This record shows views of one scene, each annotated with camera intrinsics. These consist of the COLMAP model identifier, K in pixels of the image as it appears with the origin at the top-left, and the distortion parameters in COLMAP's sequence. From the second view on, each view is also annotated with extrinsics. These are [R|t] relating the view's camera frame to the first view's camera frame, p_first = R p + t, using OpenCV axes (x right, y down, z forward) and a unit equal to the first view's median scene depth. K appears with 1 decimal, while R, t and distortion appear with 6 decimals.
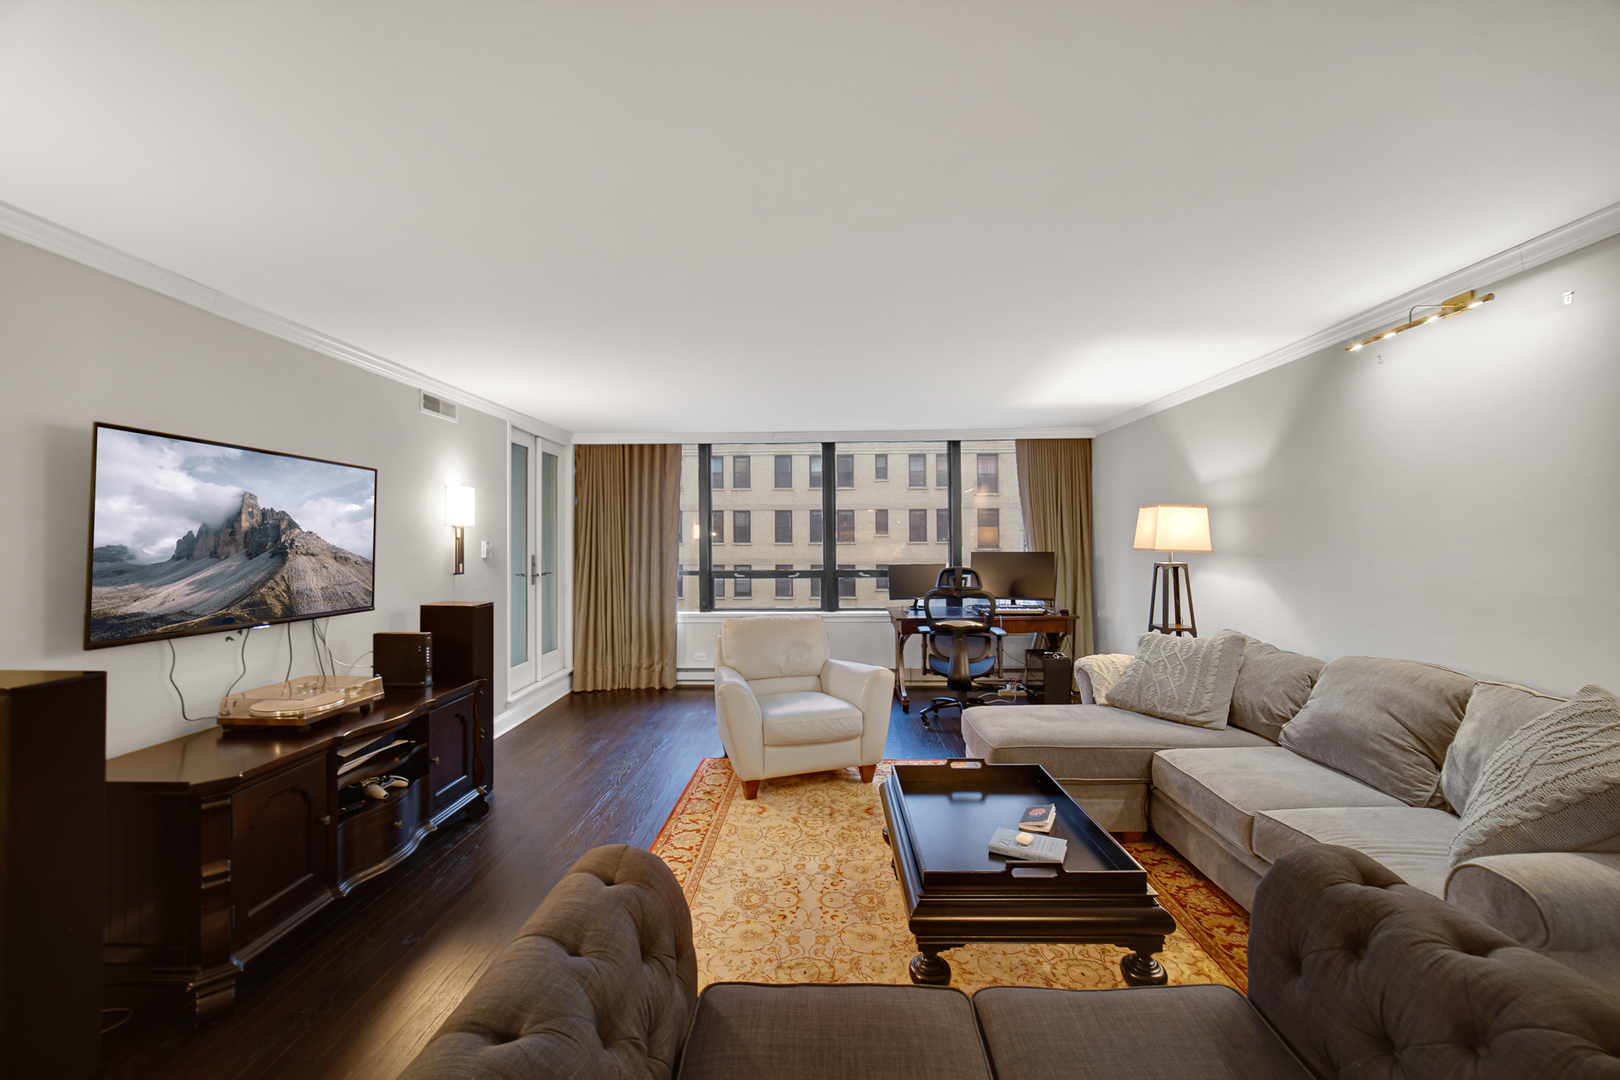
lens RADIAL K [[637.7, 0, 810.0], [0, 637.7, 540.0], [0, 0, 1]] dist [-0.000750, -0.000485]
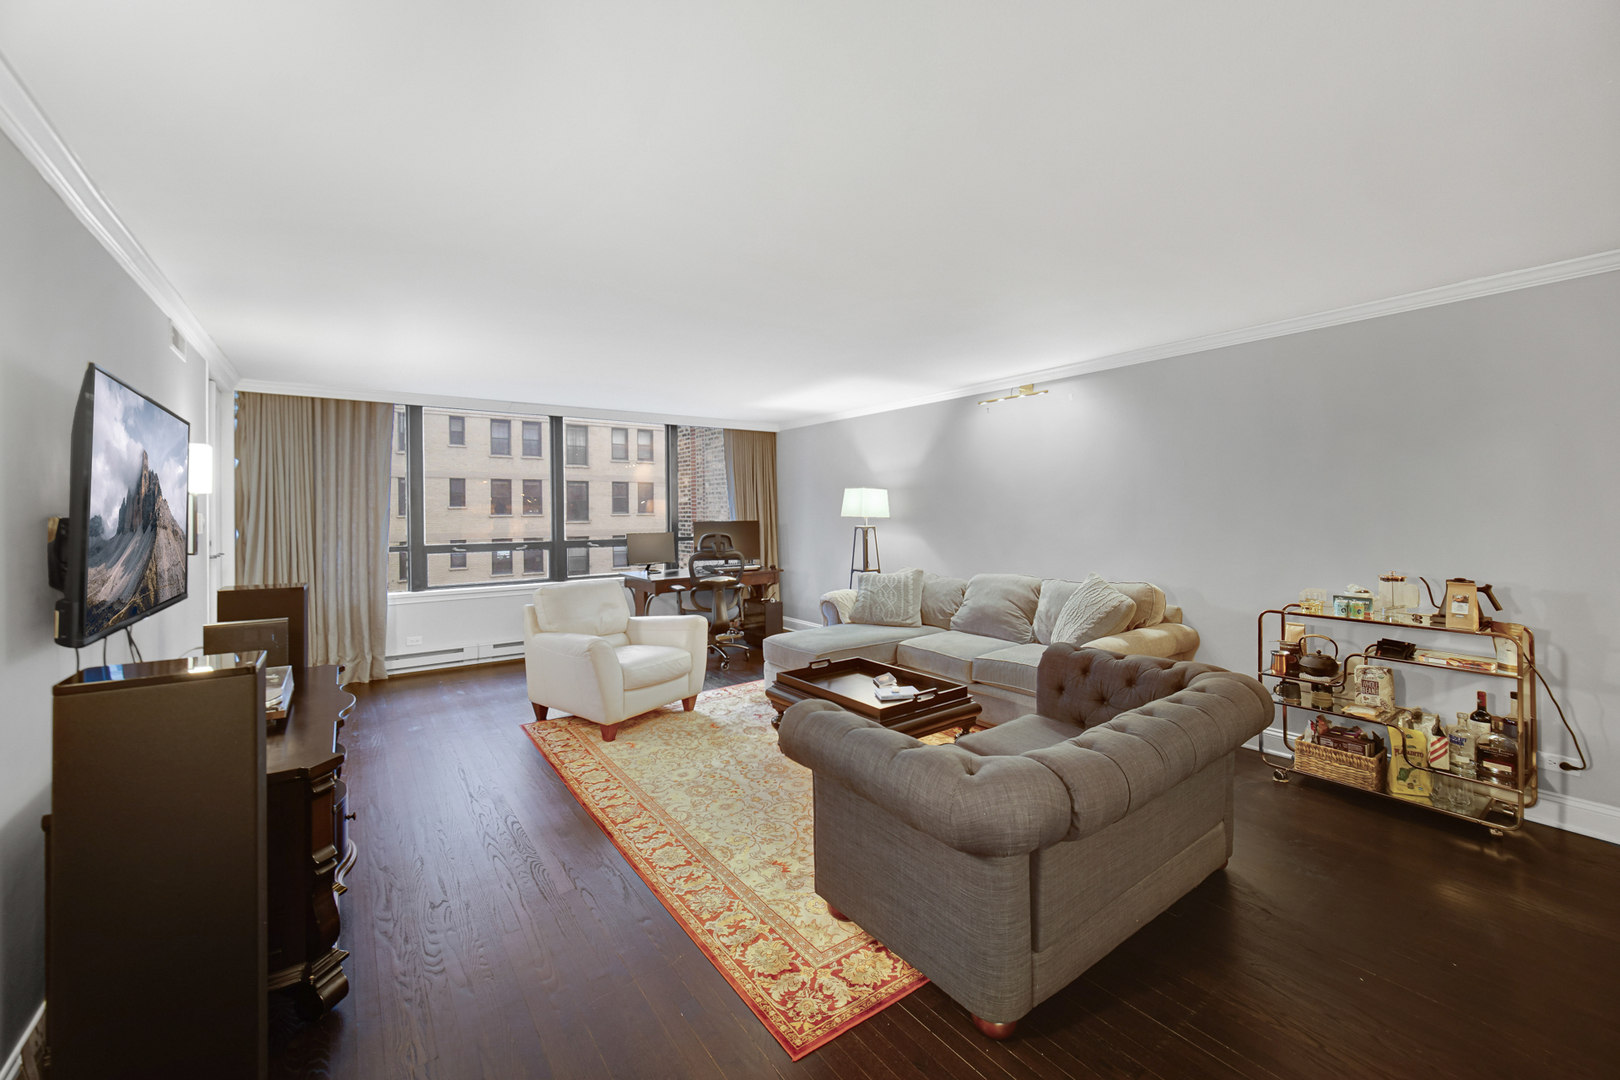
lens RADIAL K [[644.2, 0, 804.3], [0, 644.2, 518.1], [0, 0, 1]] dist [0.000812, -0.000329]
pose [[0.793212, -0.007960, 0.608893, -0.403312], [0.002737, 0.999951, 0.009507, 0.002398], [-0.608939, -0.005875, 0.793195, -0.085311]]
